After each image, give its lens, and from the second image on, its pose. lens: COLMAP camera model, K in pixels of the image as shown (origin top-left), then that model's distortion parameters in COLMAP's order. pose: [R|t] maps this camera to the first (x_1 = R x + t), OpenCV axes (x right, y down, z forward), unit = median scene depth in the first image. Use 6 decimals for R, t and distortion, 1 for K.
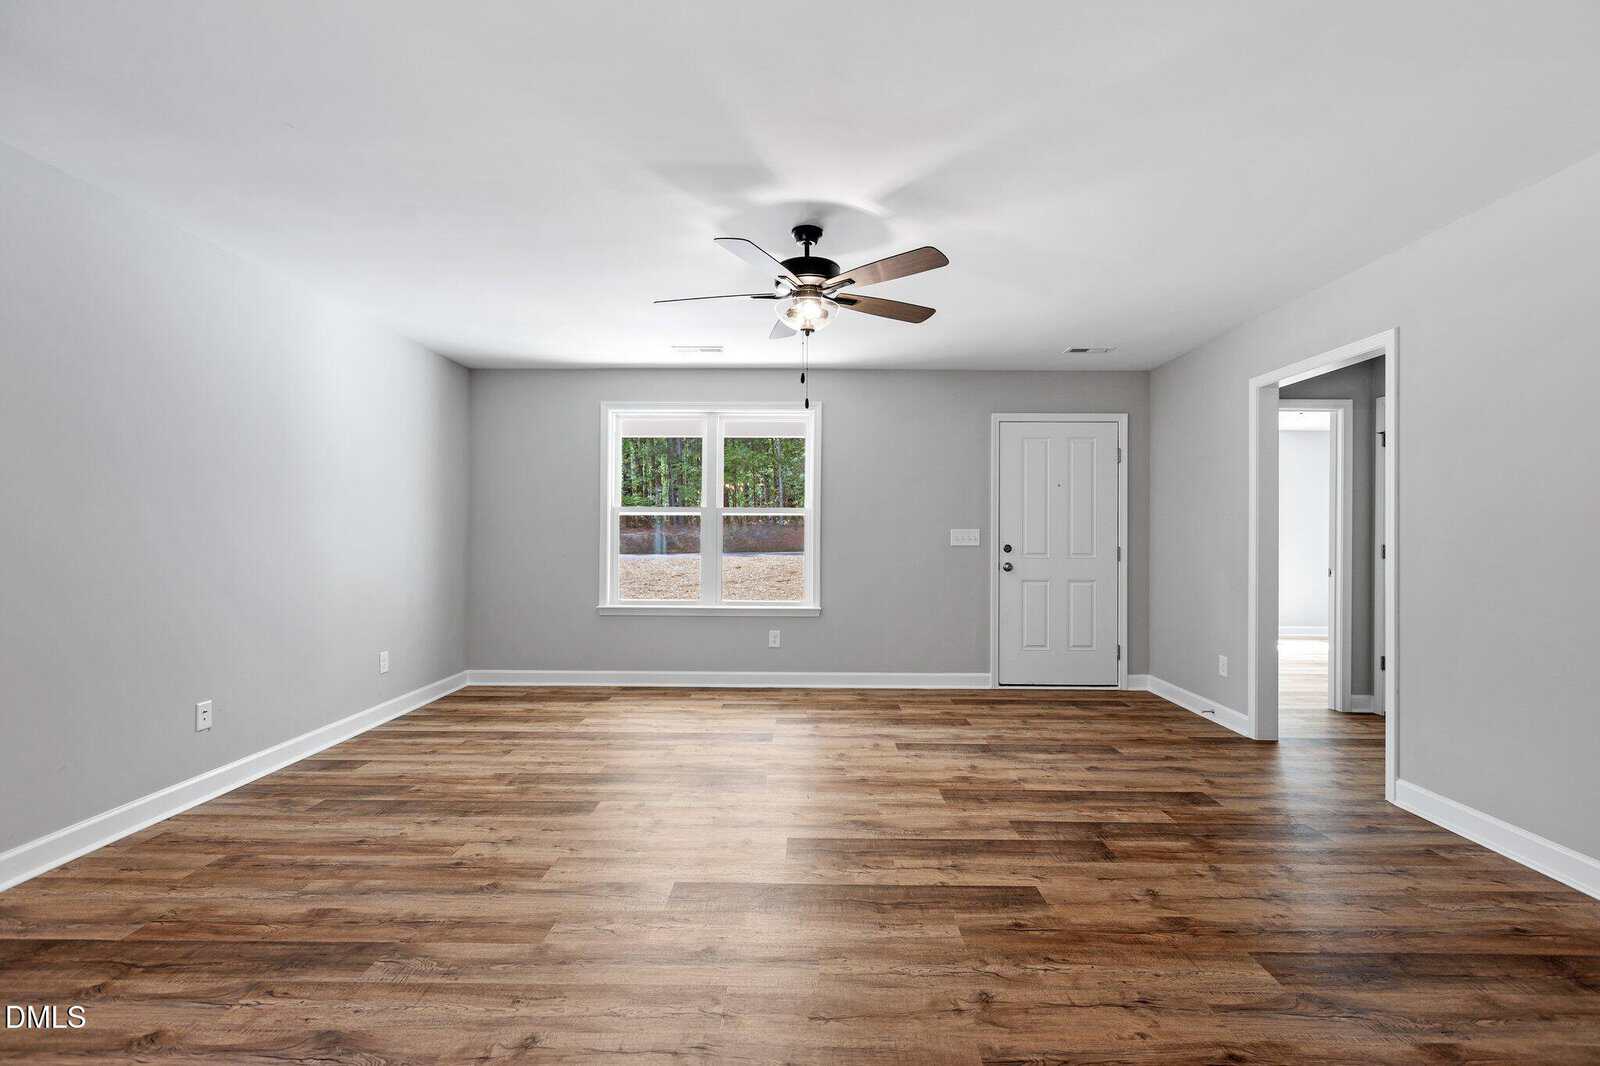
lens RADIAL K [[709.2, 0, 807.4], [0, 709.2, 528.3], [0, 0, 1]] dist [0.002655, -0.000660]
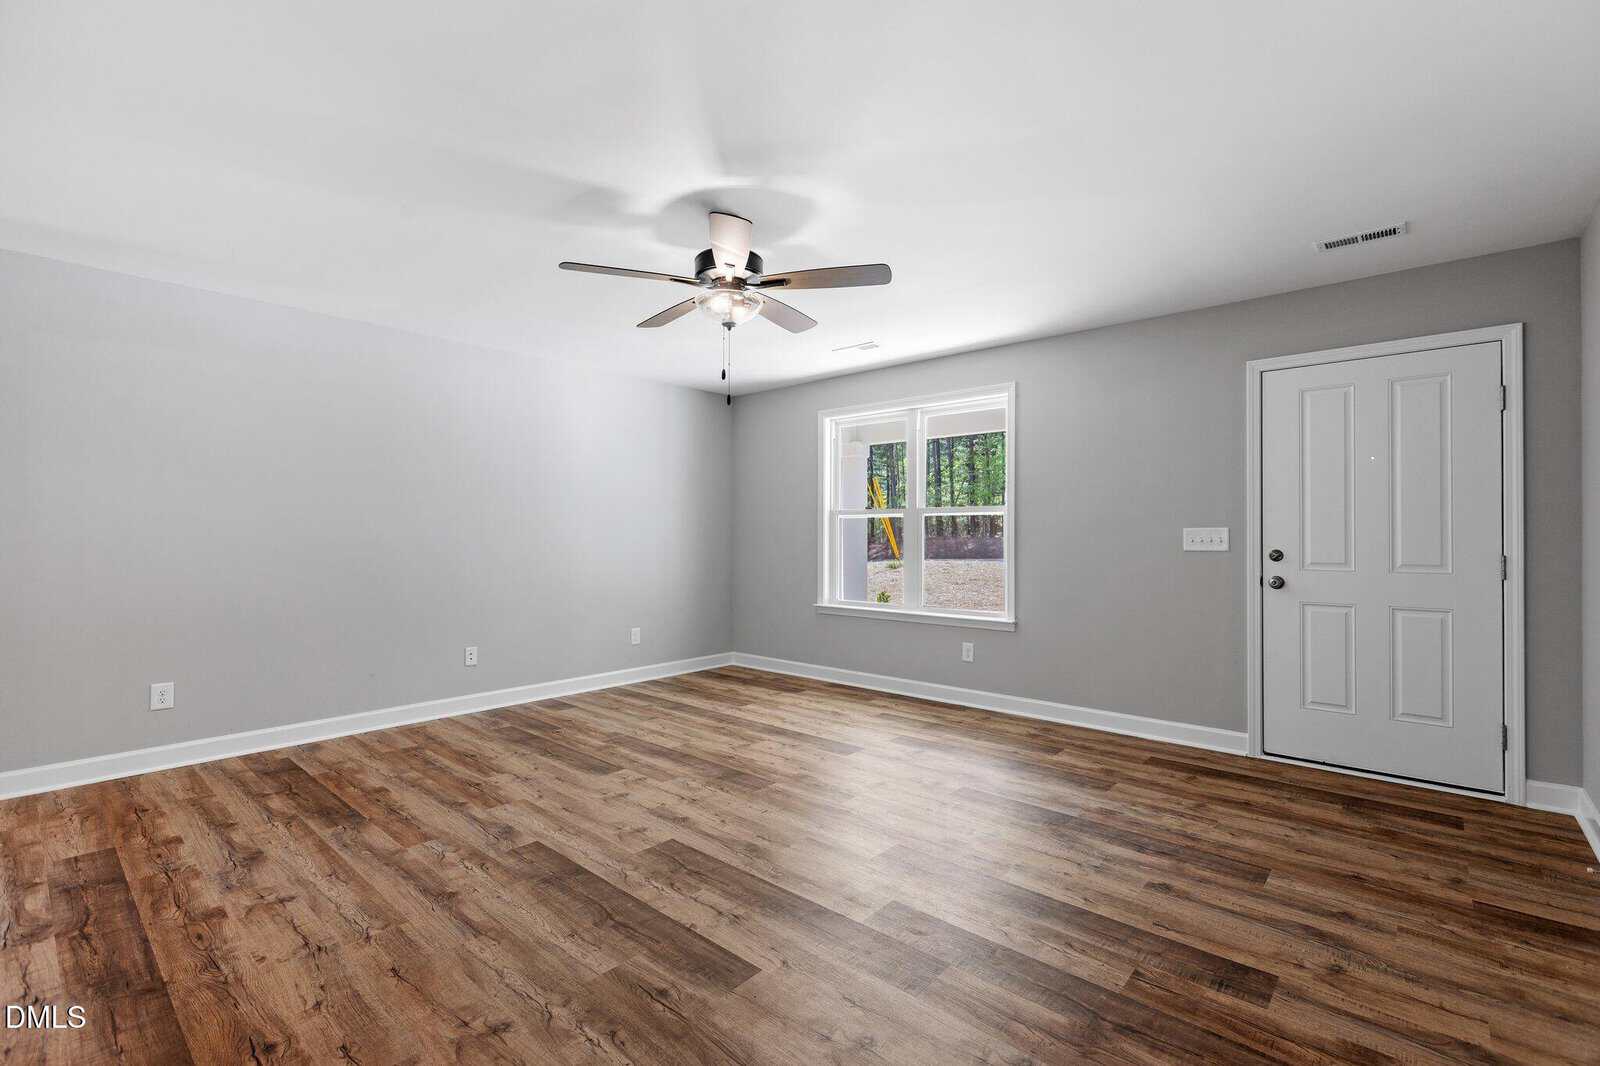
lens RADIAL K [[709.2, 0, 802.4], [0, 709.2, 532.9], [0, 0, 1]] dist [0.002655, -0.000660]
pose [[0.752800, -0.007073, -0.658211, 0.481965], [0.008259, 0.999965, -0.001300, 0.004712], [0.658197, -0.004457, 0.752832, 0.229725]]
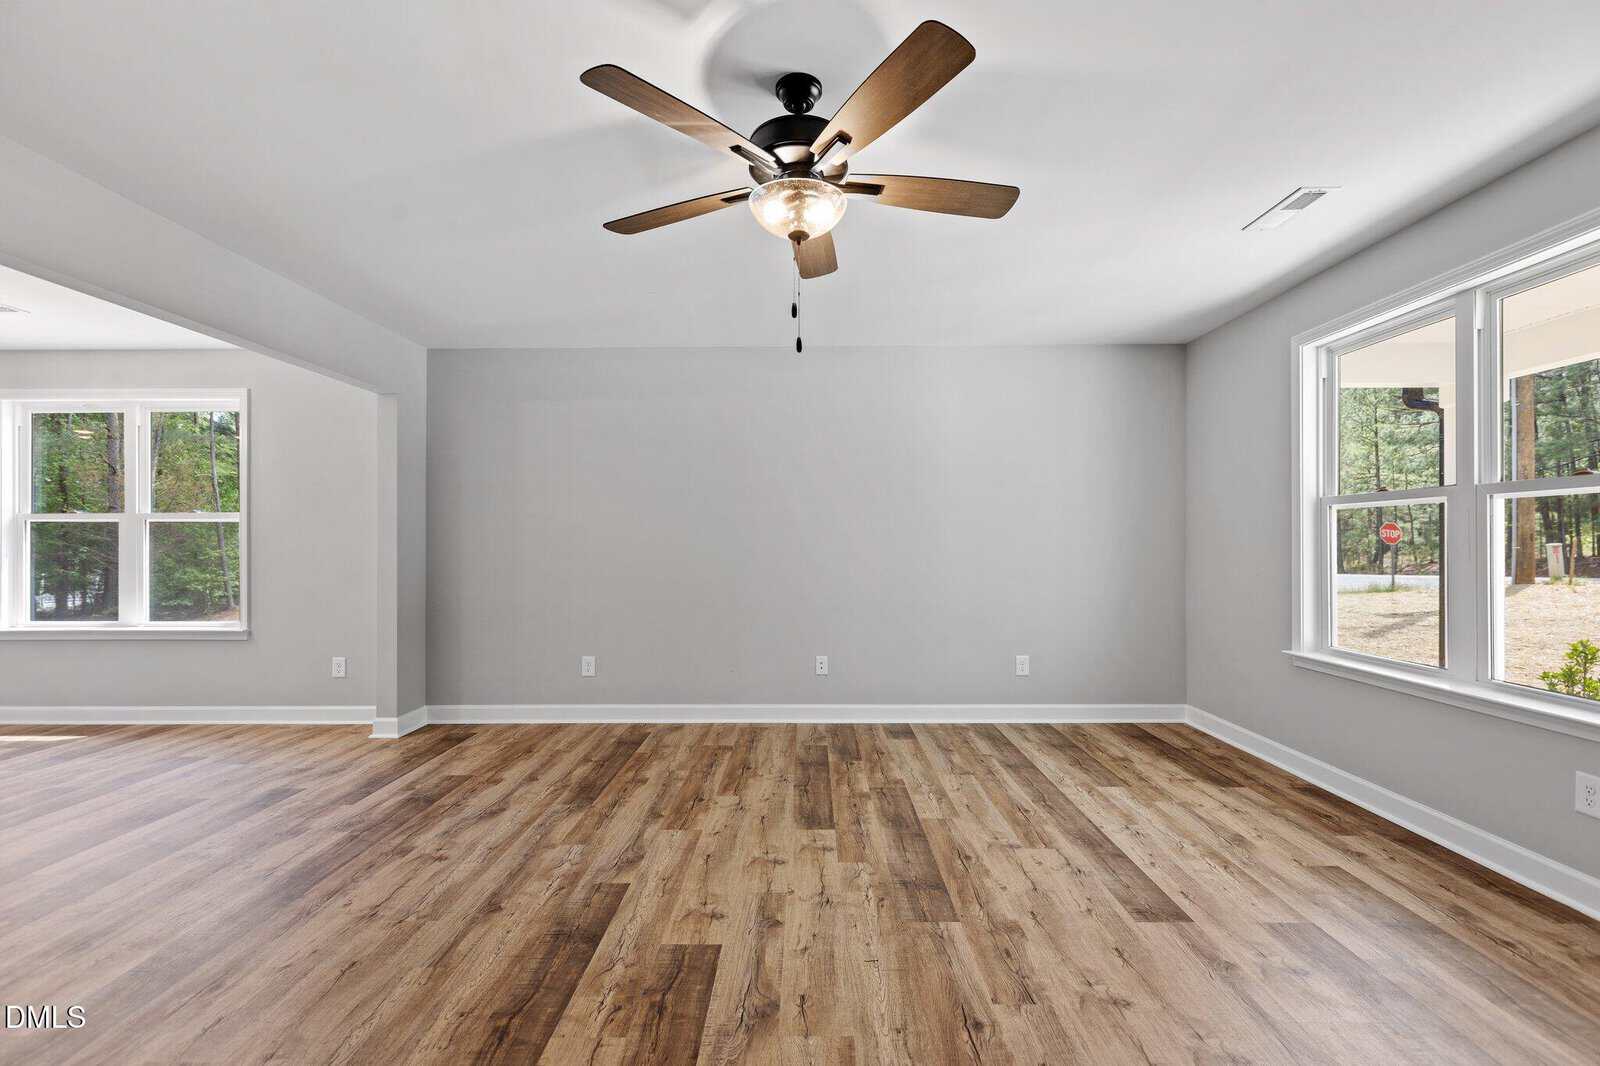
lens RADIAL K [[709.2, 0, 801.2], [0, 709.2, 542.8], [0, 0, 1]] dist [0.002655, -0.000660]
pose [[-0.007012, -0.006235, -0.999956, 0.453705], [0.012282, 0.999905, -0.006321, 0.009746], [0.999900, -0.012325, -0.006935, 0.682712]]
